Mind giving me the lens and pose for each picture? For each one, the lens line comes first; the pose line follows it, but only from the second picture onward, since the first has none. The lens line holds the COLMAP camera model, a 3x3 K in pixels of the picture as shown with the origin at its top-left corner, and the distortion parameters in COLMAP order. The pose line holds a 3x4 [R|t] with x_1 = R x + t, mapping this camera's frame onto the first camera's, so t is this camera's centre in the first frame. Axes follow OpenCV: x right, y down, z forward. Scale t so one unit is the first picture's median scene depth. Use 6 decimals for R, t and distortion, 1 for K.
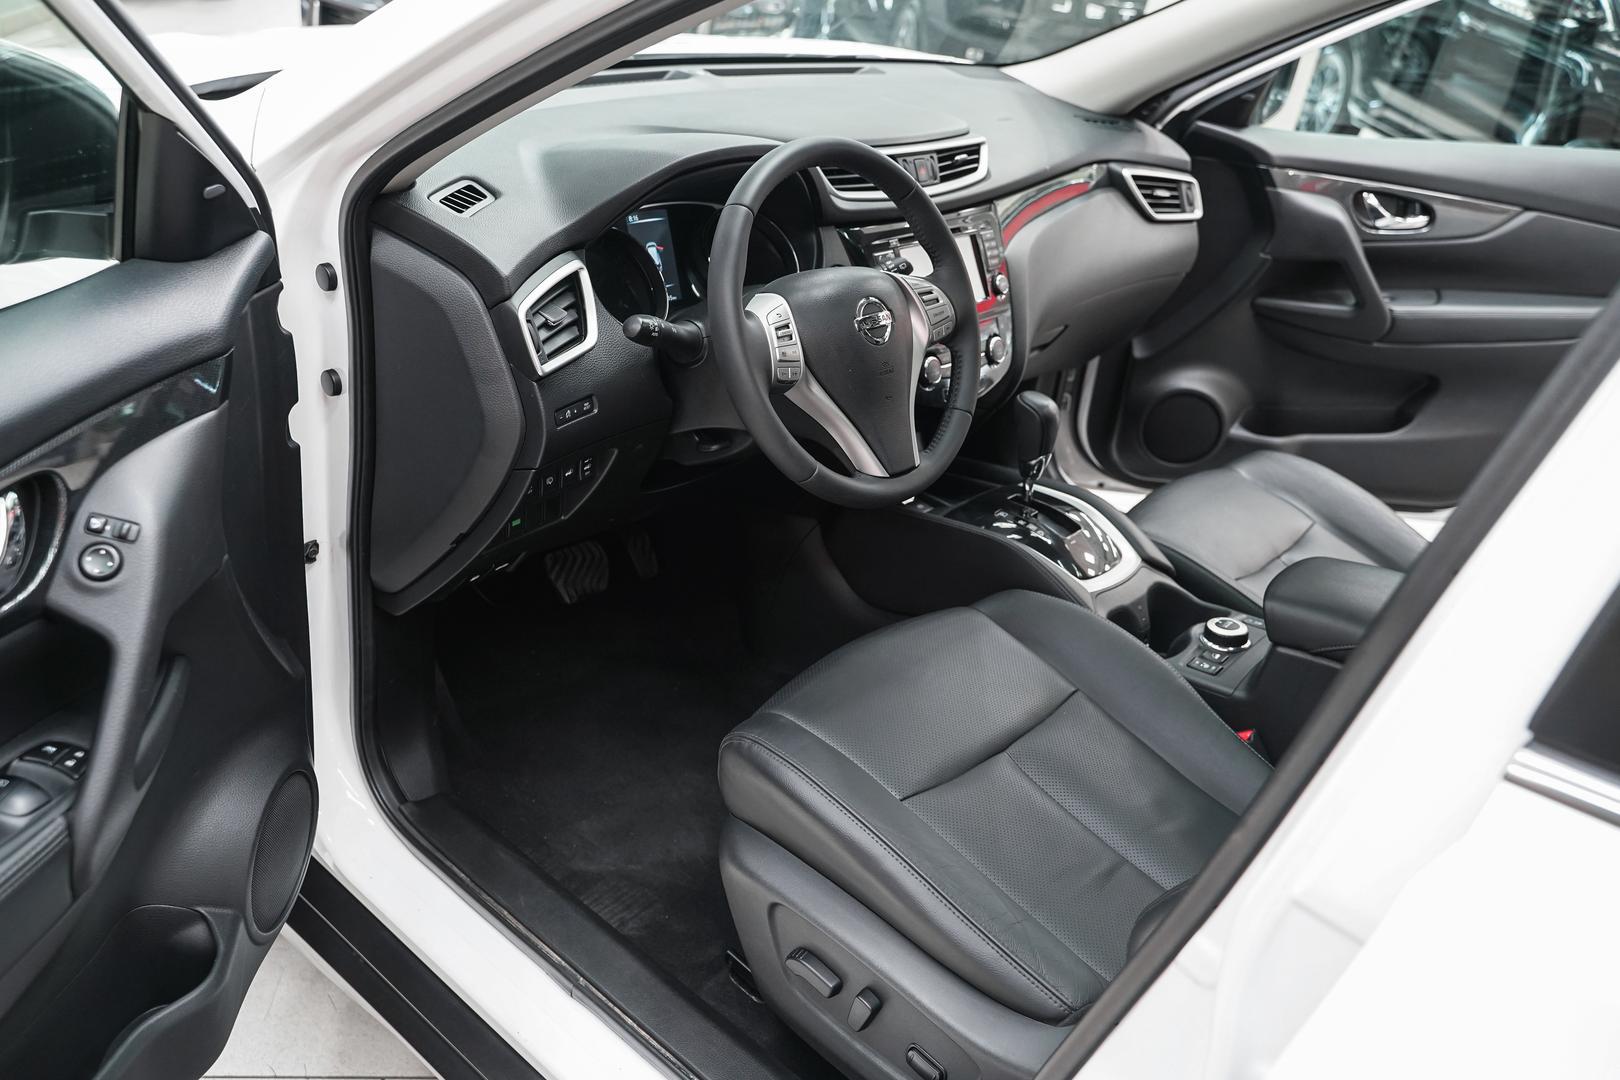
lens RADIAL K [[1297.9, 0, 776.8], [0, 1297.9, 538.2], [0, 0, 1]] dist [-0.010779, -0.001747]
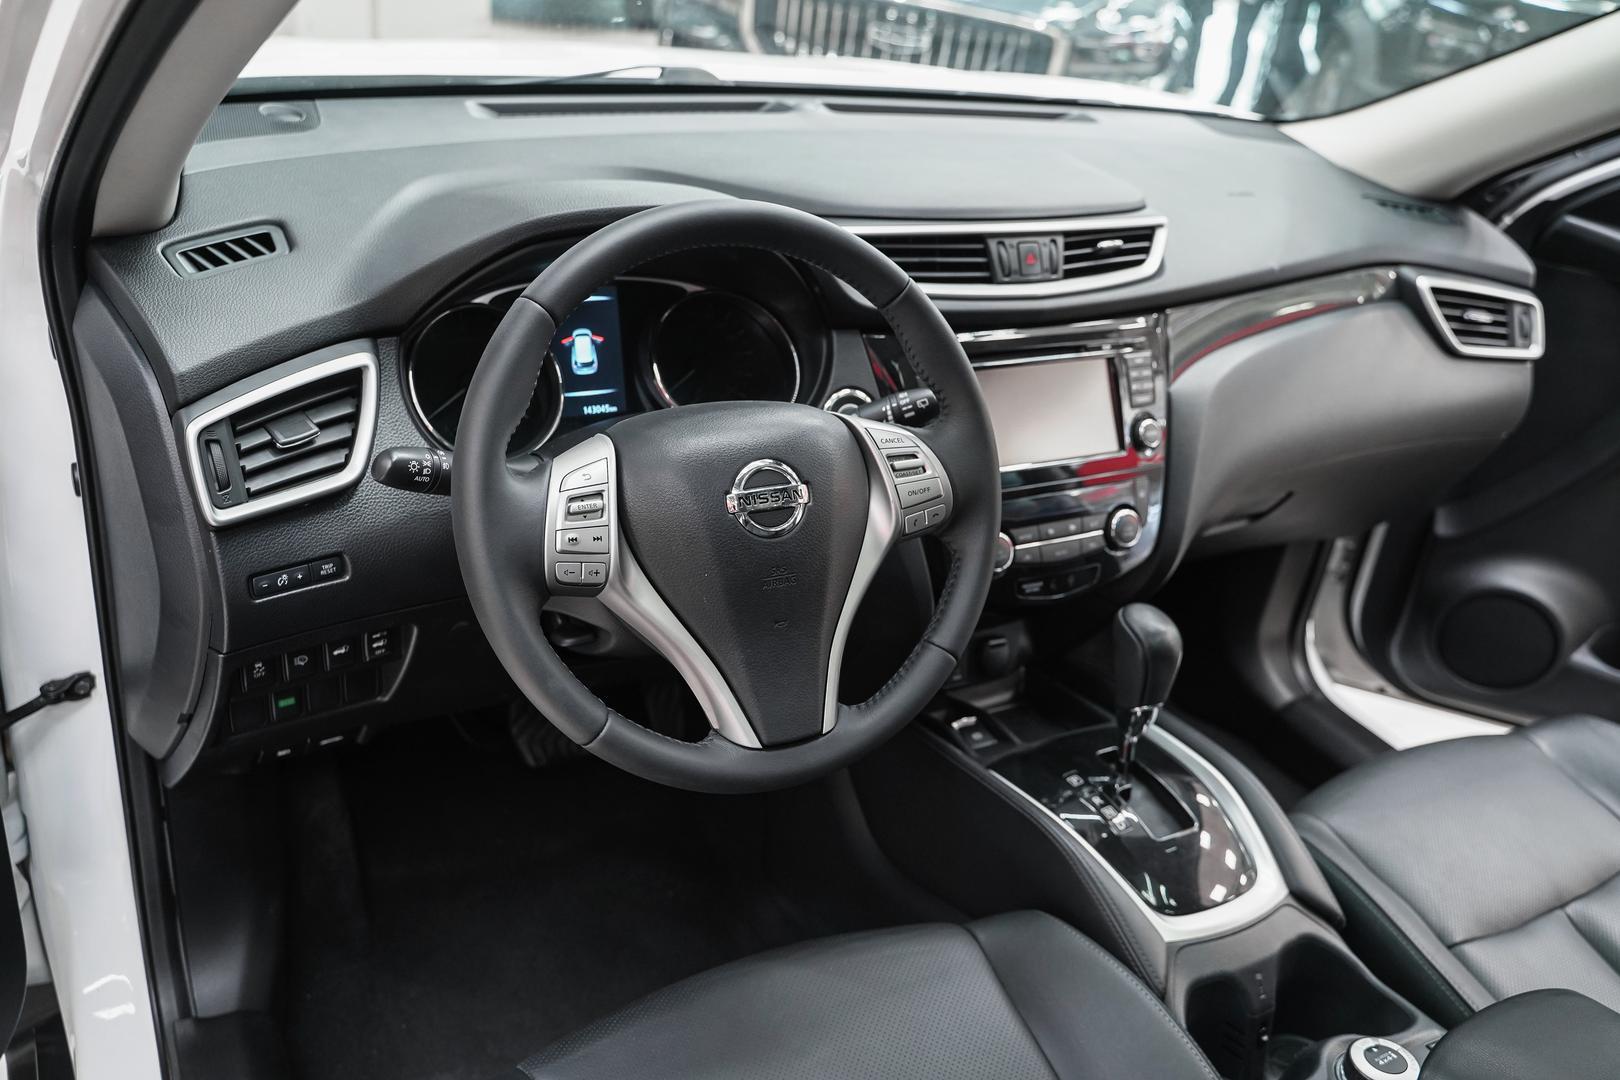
lens RADIAL K [[1277.5, 0, 801.2], [0, 1277.5, 533.8], [0, 0, 1]] dist [-0.010187, 0.005814]
pose [[0.948045, 0.144192, -0.283582, 0.187706], [-0.153017, 0.988182, -0.009094, -0.104074], [0.278920, 0.052015, 0.958905, 0.294782]]
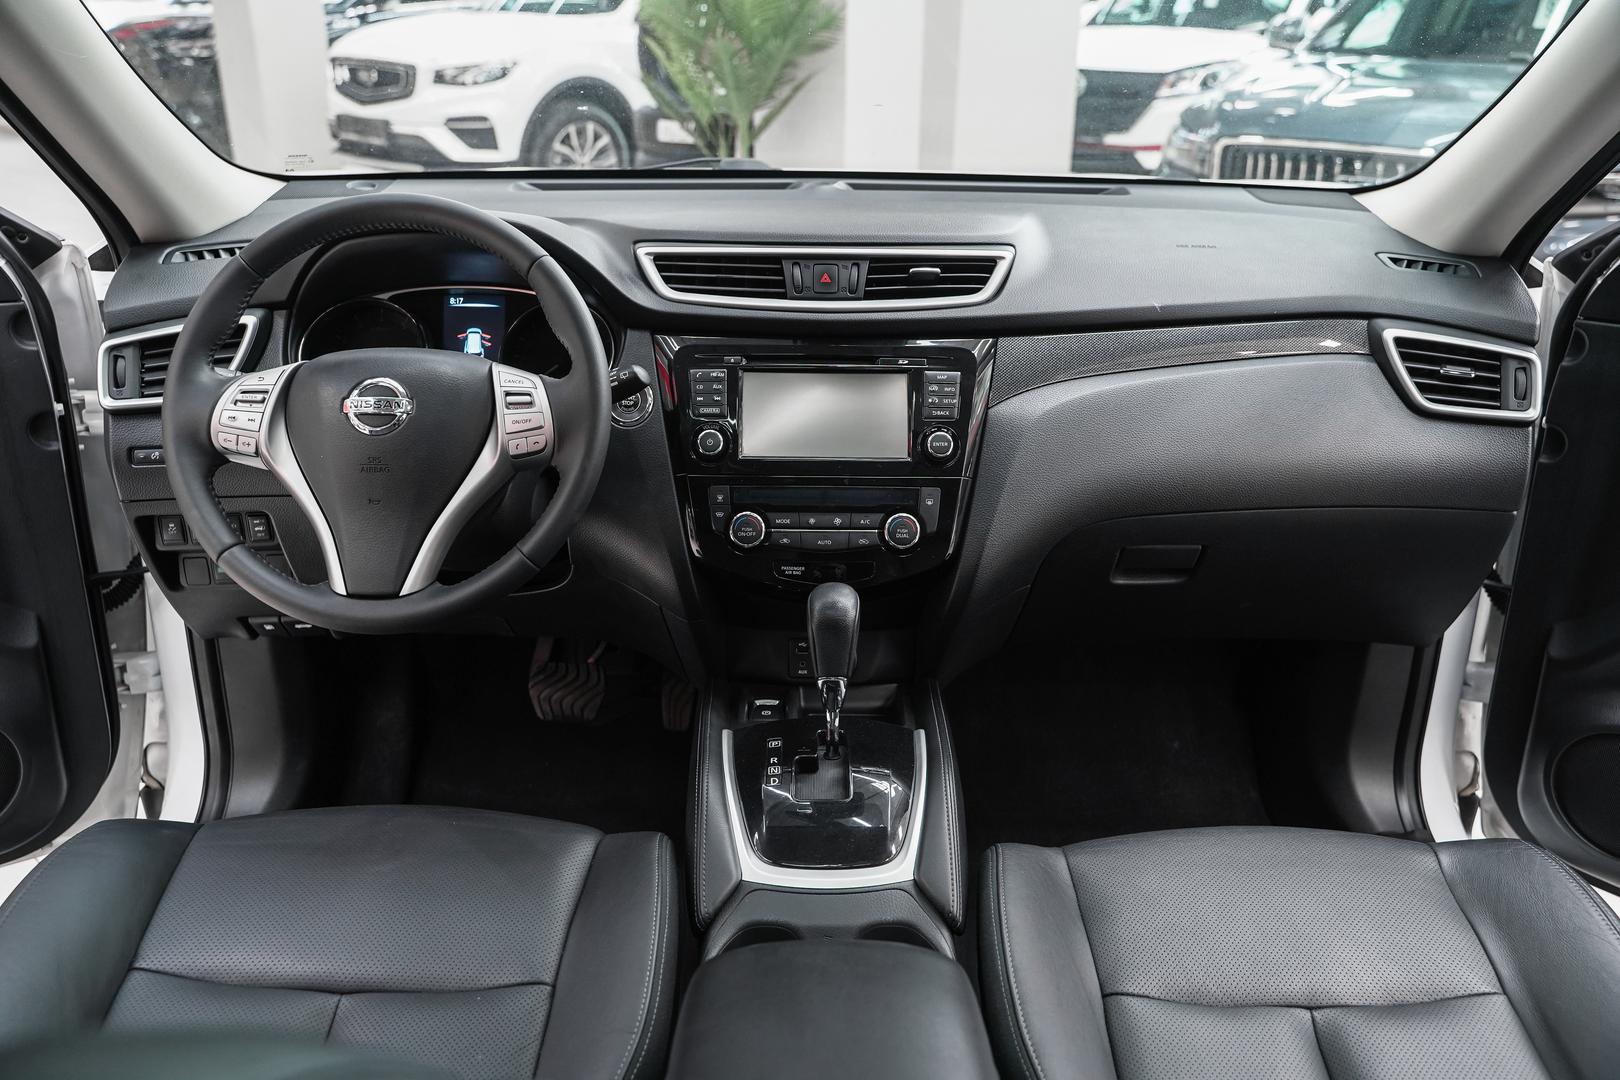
lens RADIAL K [[1277.5, 0, 801.2], [0, 1277.5, 533.8], [0, 0, 1]] dist [-0.010187, 0.005814]
pose [[0.676713, 0.172209, -0.715823, 0.600191], [-0.283439, 0.958260, -0.037420, -0.095869], [0.679501, 0.228215, 0.697278, 0.446706]]
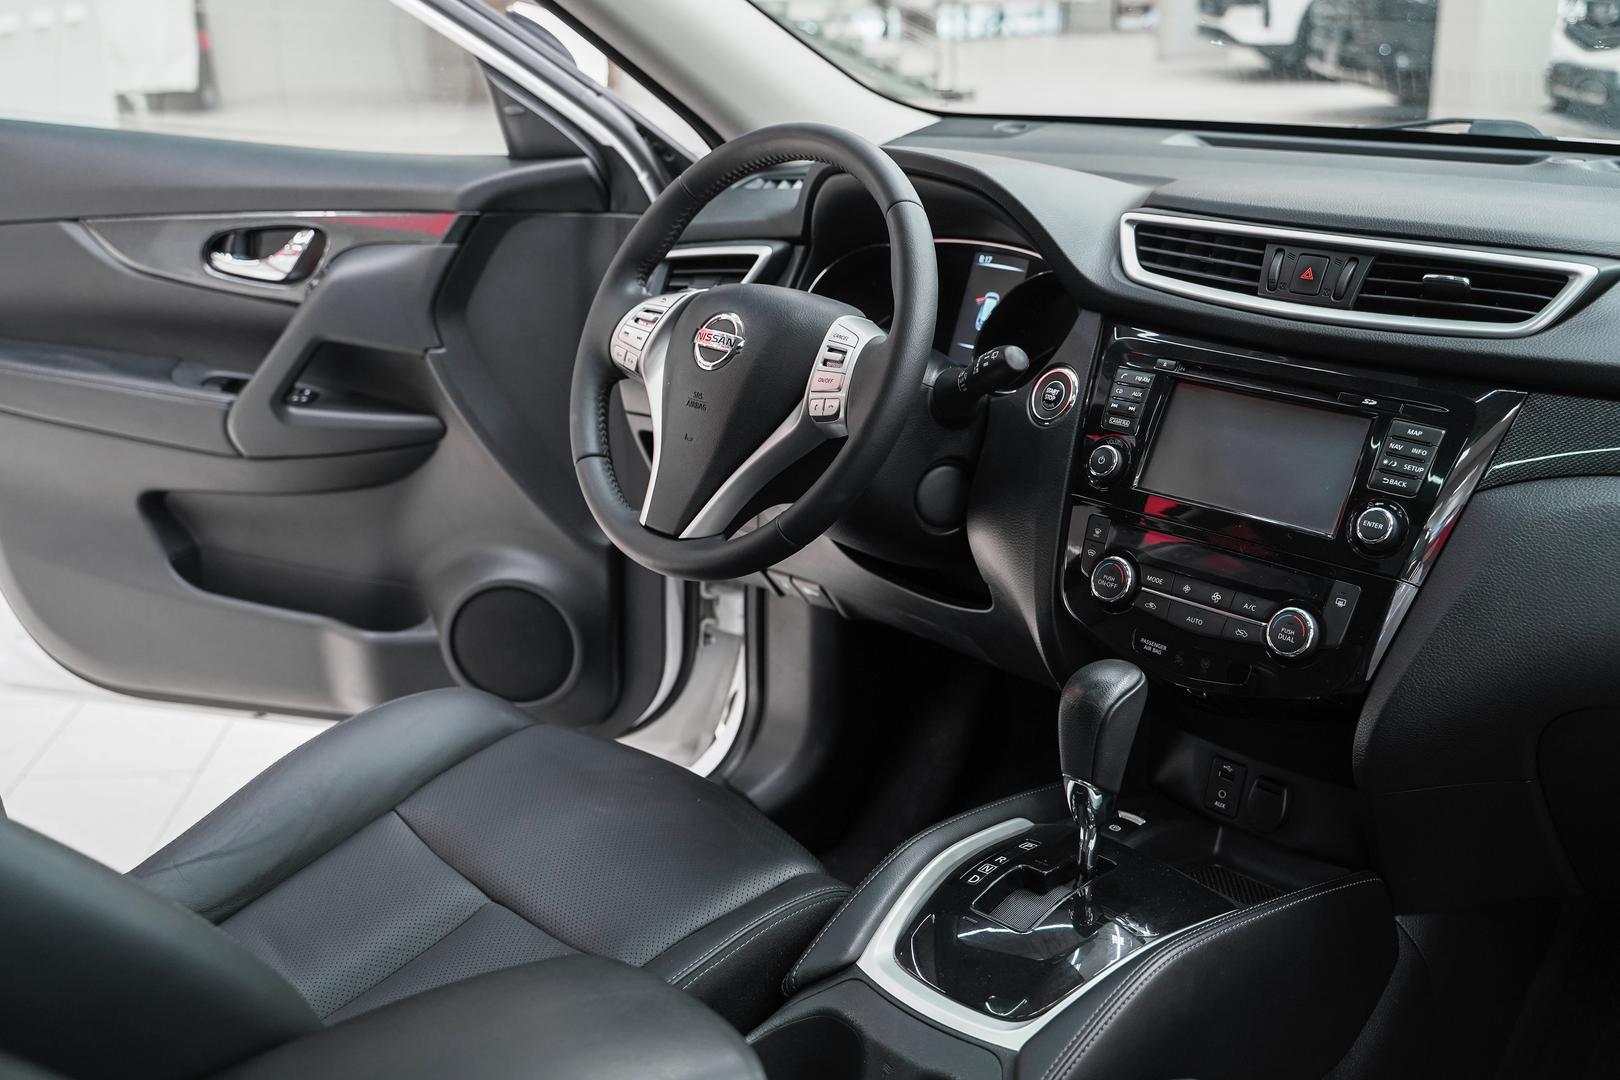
lens RADIAL K [[1709.3, 0, 813.3], [0, 1709.3, 529.4], [0, 0, 1]] dist [0.001066, 0.010705]
pose [[-0.057830, 0.211492, -0.975667, 0.775145], [-0.459479, 0.862001, 0.214088, -0.223301], [0.886304, 0.460679, 0.047326, 0.741917]]
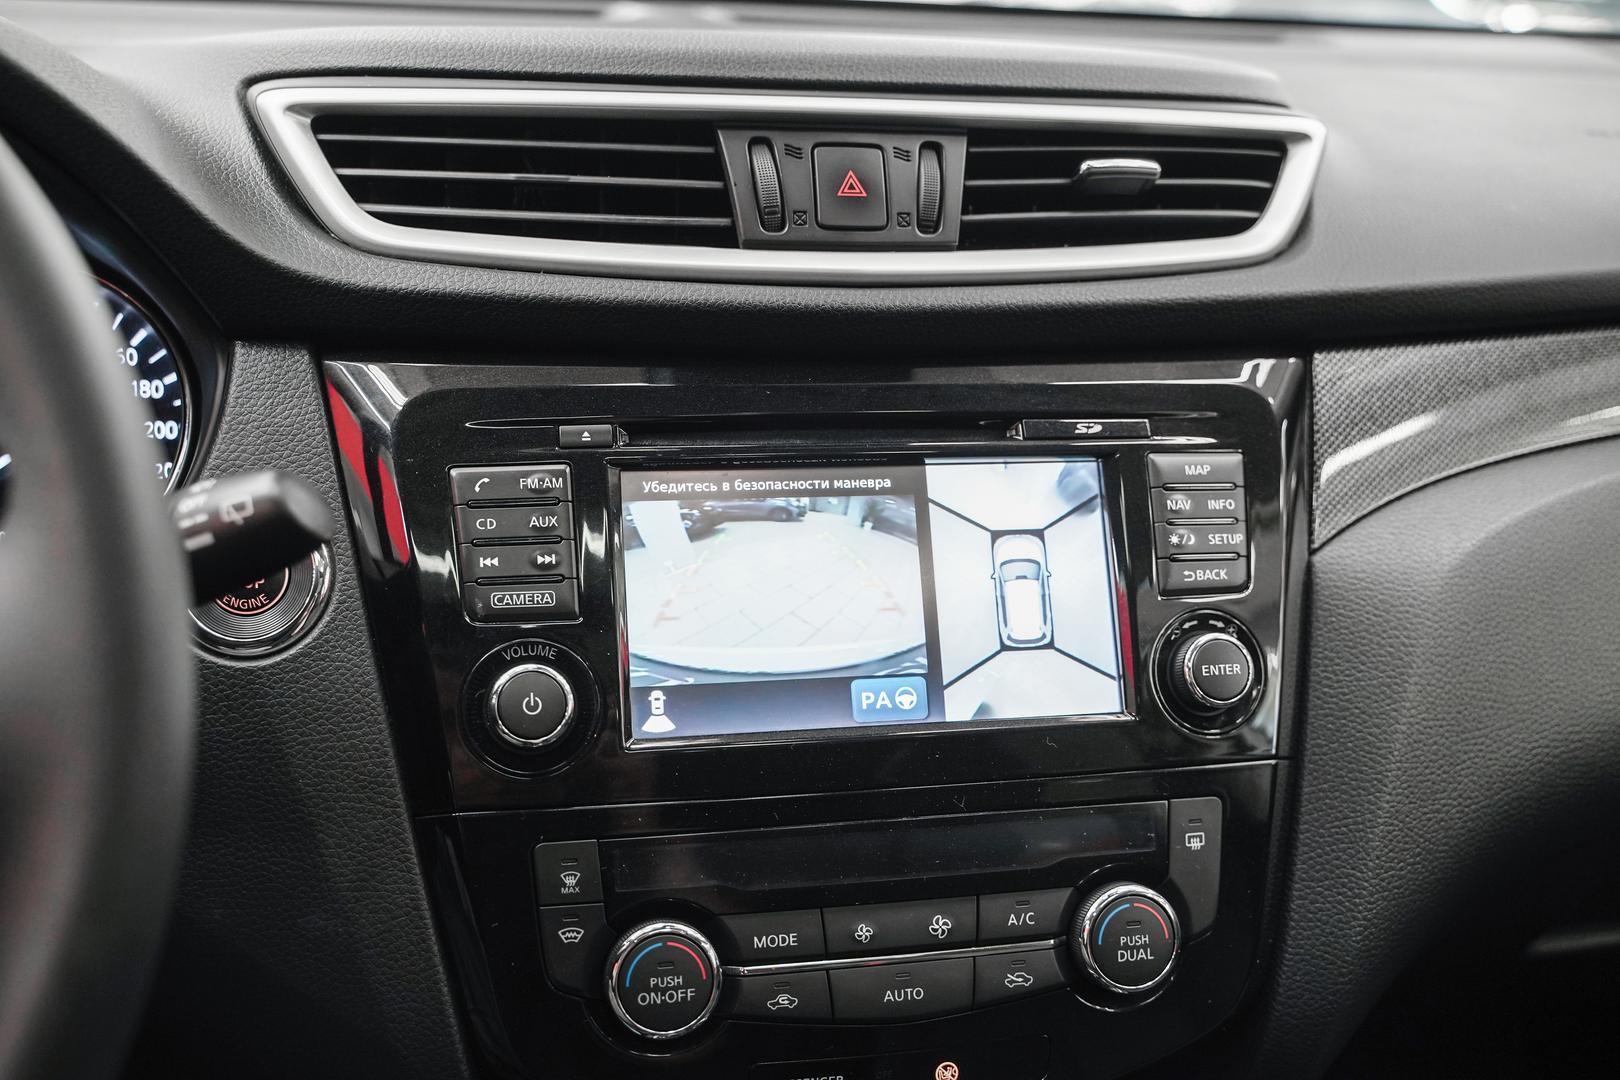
lens RADIAL K [[1630.1, 0, 810.0], [0, 1630.1, 540.0], [0, 0, 1]] dist [0.008441, 0.002035]
pose [[0.820322, 0.114188, -0.560387, 0.265093], [-0.224439, 0.965534, -0.131801, -0.153772], [0.526022, 0.233892, 0.817677, 0.669995]]
